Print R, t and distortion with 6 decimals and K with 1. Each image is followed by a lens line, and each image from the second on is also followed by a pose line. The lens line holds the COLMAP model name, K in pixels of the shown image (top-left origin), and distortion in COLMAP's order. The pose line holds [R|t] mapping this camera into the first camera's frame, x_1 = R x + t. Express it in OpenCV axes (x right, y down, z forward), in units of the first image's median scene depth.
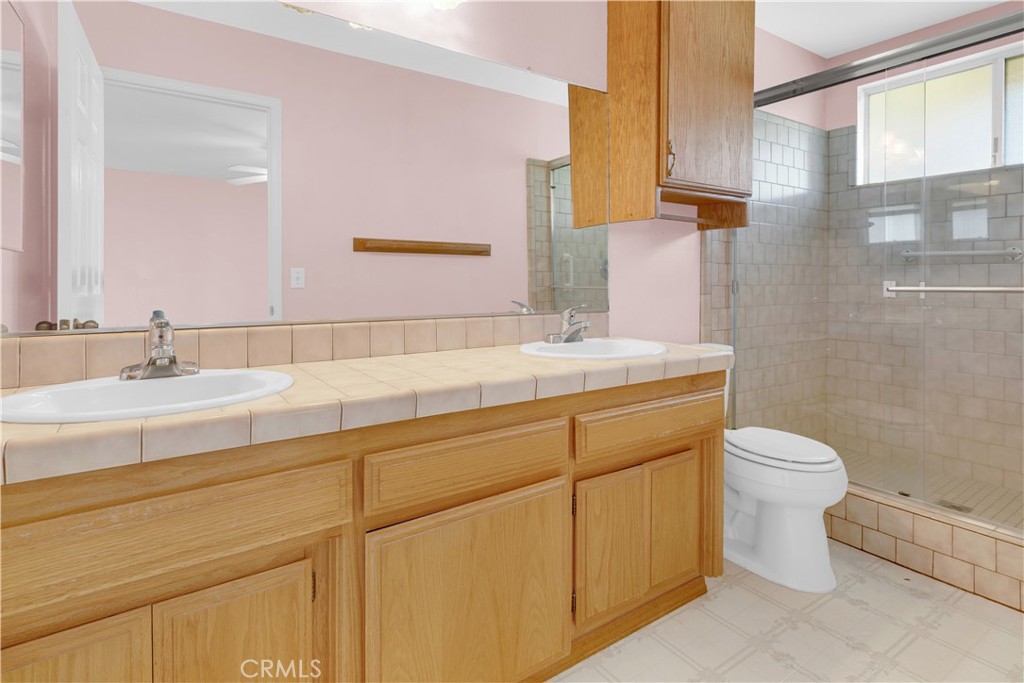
lens RADIAL K [[522.7, 0, 511.7], [0, 522.7, 279.4], [0, 0, 1]] dist [-0.025759, 0.000065]
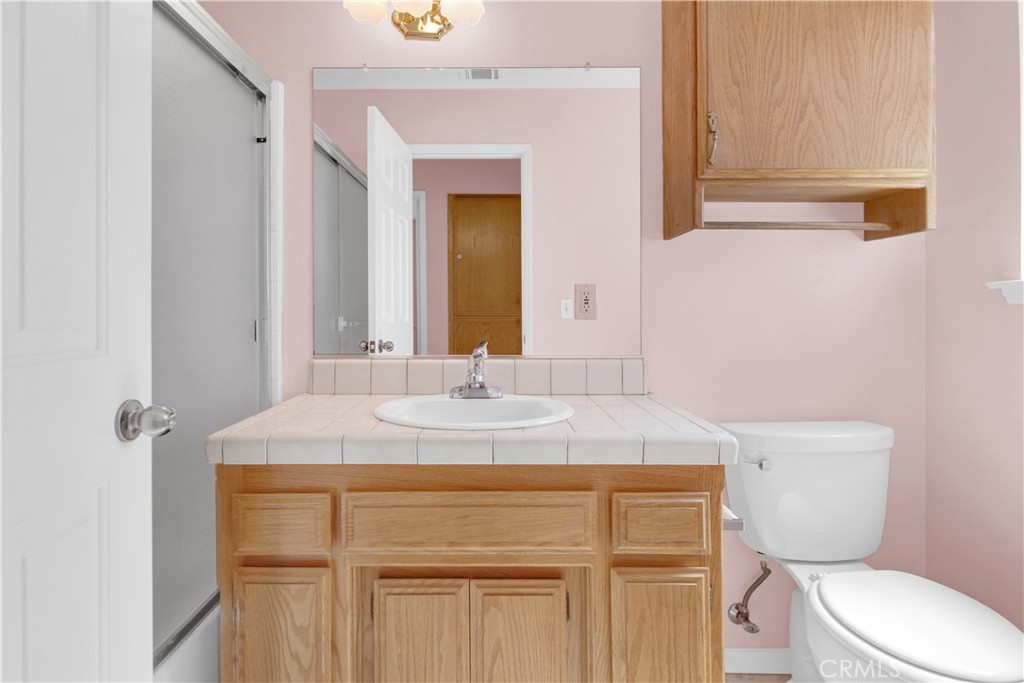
lens RADIAL K [[522.8, 0, 510.5], [0, 522.8, 311.9], [0, 0, 1]] dist [-0.000450, 0.000045]
pose [[0.836997, -0.003801, -0.547194, 0.342366], [-0.001189, 0.999961, -0.008764, -0.001341], [0.547205, 0.007986, 0.836960, 0.216383]]
